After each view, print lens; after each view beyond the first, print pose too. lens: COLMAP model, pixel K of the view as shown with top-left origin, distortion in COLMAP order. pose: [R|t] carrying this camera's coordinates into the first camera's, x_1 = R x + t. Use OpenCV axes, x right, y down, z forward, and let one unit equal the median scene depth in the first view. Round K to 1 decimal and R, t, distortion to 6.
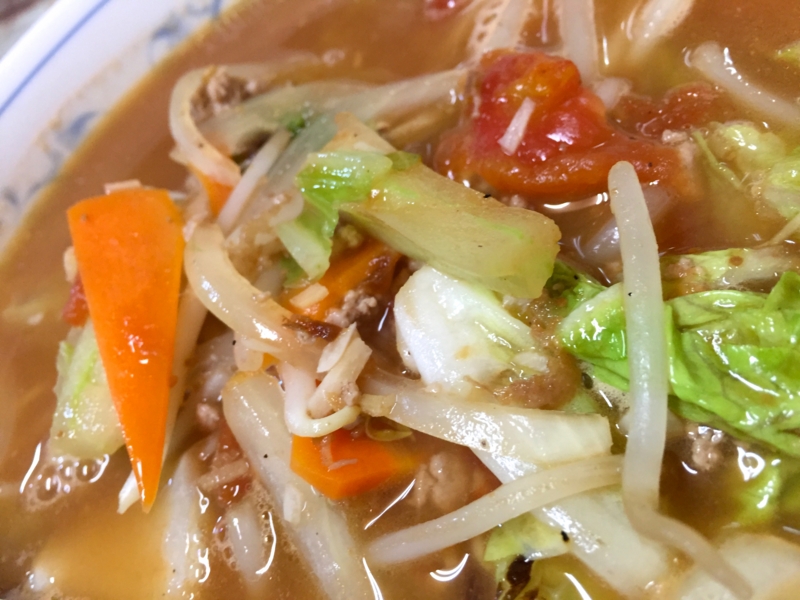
lens RADIAL K [[673.2, 0, 400.0], [0, 673.2, 300.0], [0, 0, 1]] dist [0.064636, -0.159745]
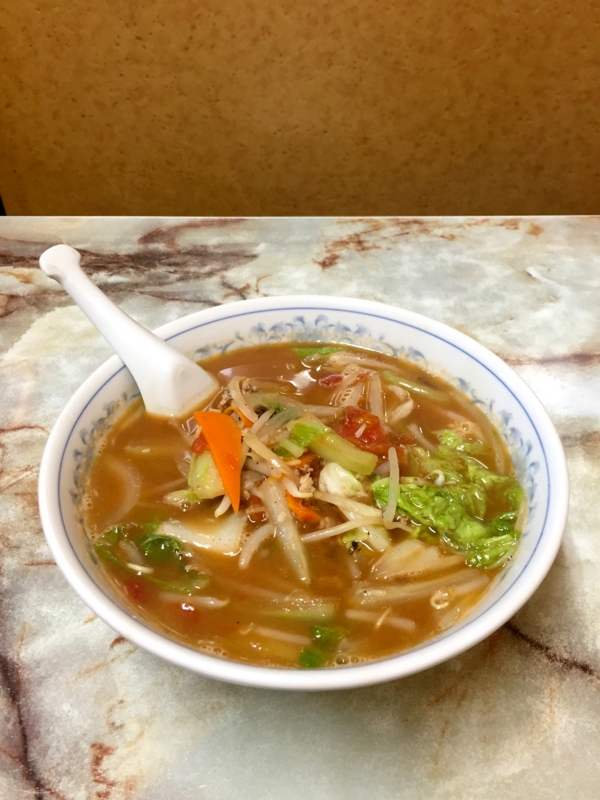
lens RADIAL K [[673.2, 0, 325.5], [0, 673.2, 400.1], [0, 0, 1]] dist [0.064636, -0.159745]
pose [[0.896555, 0.301944, 0.324066, -1.162651], [-0.182404, 0.918408, -0.351079, 0.840998], [-0.403631, 0.255650, 0.878479, -1.969418]]
